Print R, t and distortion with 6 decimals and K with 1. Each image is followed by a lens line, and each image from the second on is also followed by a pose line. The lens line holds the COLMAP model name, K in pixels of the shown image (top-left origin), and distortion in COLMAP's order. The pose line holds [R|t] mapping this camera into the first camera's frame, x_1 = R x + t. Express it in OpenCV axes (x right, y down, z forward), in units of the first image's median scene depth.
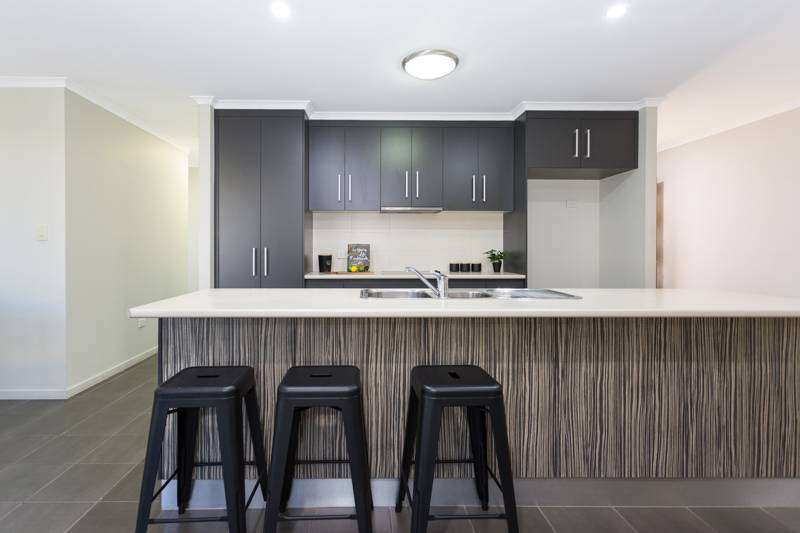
lens RADIAL K [[384.2, 0, 400.2], [0, 384.2, 266.3], [0, 0, 1]] dist [-0.001458, 0.001030]
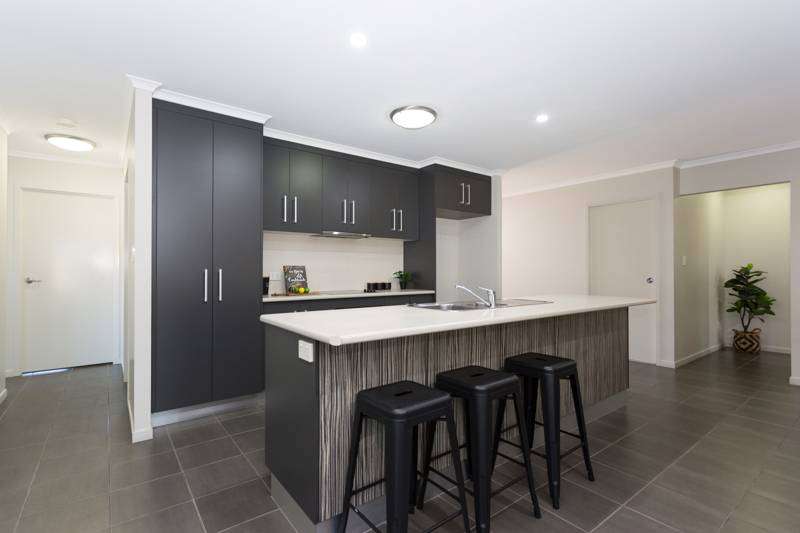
lens RADIAL K [[384.2, 0, 387.1], [0, 384.2, 268.2], [0, 0, 1]] dist [-0.001458, 0.001030]
pose [[0.804485, 0.002221, 0.593969, -0.562699], [0.021726, 0.999214, -0.033161, -0.014016], [-0.593576, 0.039582, 0.803804, 0.066966]]
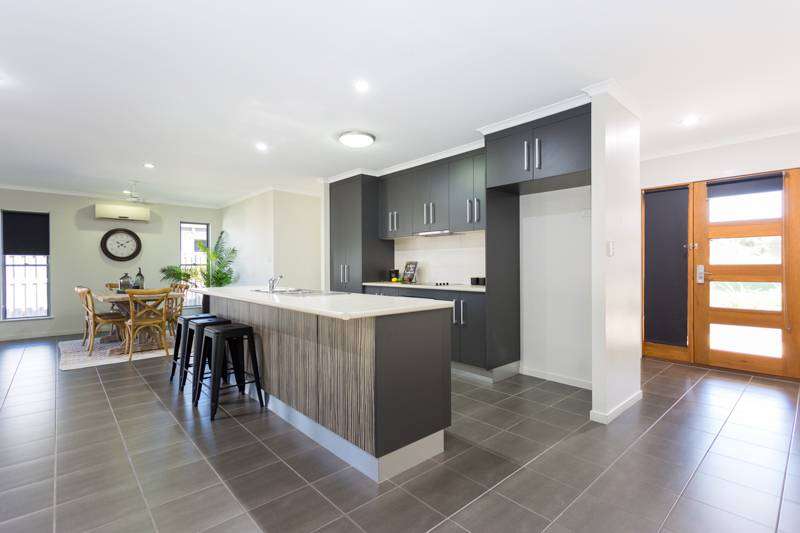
lens RADIAL K [[384.2, 0, 399.0], [0, 384.2, 268.8], [0, 0, 1]] dist [-0.001458, 0.001030]
pose [[0.664701, -0.000711, -0.747109, 0.935472], [-0.021576, 0.999564, -0.020147, -0.006555], [0.746798, 0.029512, 0.664396, 0.111958]]
